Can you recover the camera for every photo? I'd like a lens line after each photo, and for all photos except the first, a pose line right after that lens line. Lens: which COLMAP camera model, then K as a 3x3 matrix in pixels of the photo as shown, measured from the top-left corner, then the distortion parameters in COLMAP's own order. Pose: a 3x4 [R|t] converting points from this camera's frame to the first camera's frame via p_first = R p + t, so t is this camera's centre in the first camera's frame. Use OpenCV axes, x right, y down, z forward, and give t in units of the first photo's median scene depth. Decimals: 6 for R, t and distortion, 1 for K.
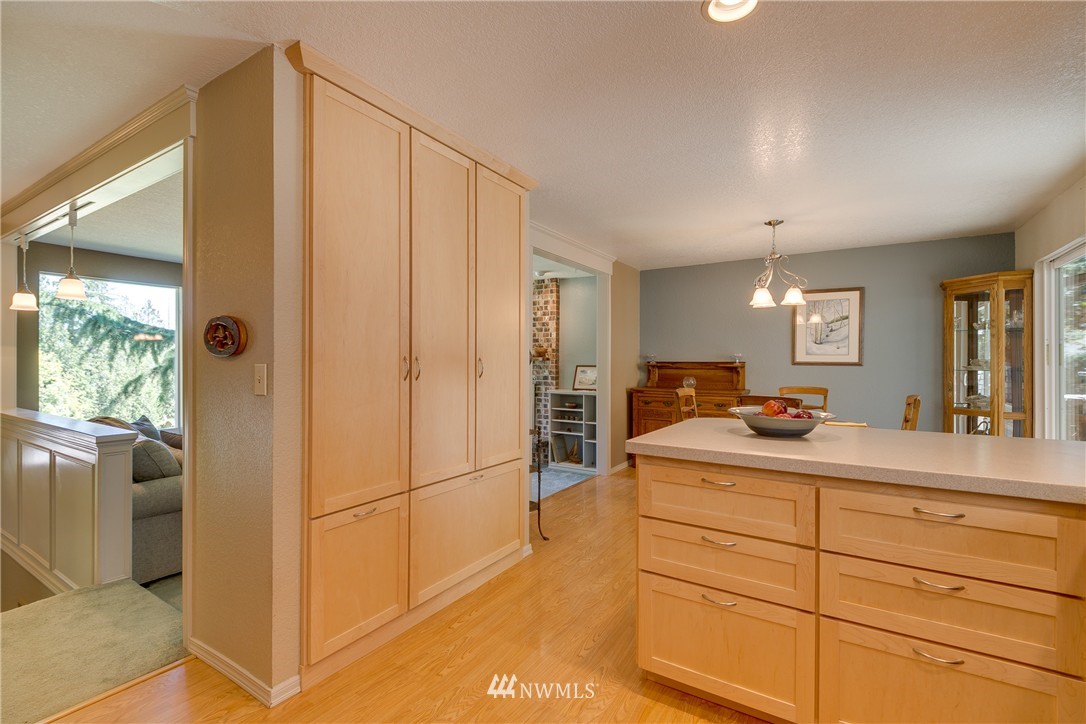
lens RADIAL K [[487.2, 0, 547.4], [0, 487.2, 357.9], [0, 0, 1]] dist [-0.000752, -0.001137]
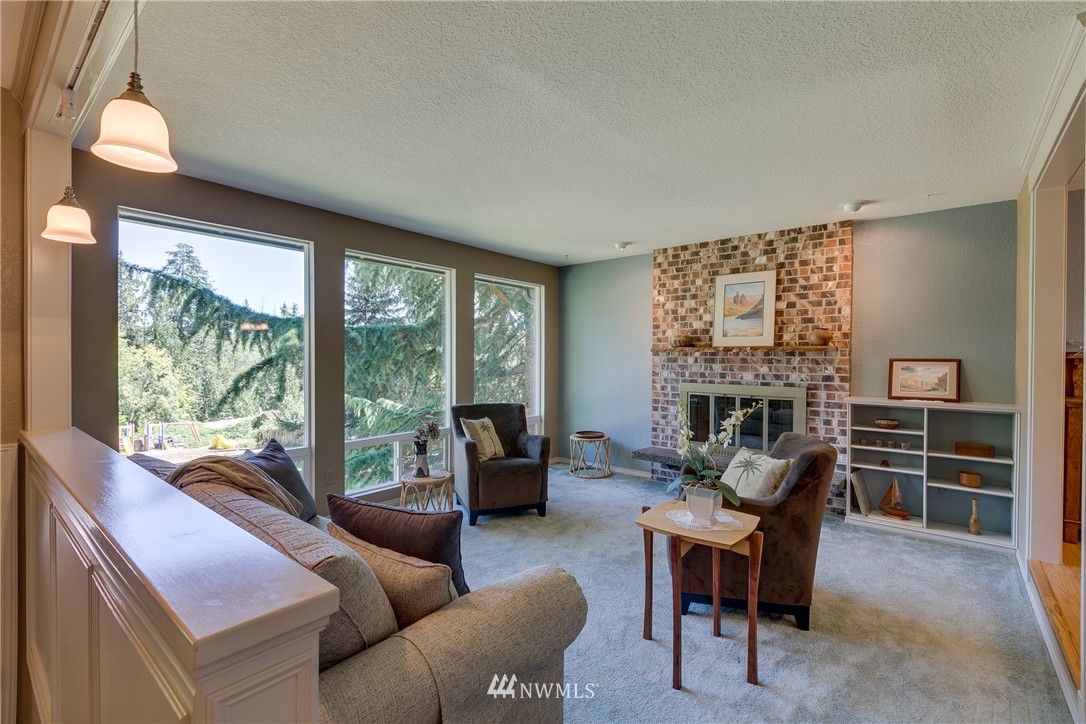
lens RADIAL K [[487.2, 0, 539.3], [0, 487.2, 364.5], [0, 0, 1]] dist [-0.000752, -0.001137]
pose [[0.990064, 0.005159, -0.140522, -0.289039], [-0.002405, 0.999802, 0.019758, 0.010909], [0.140596, -0.019223, 0.989880, 0.313234]]
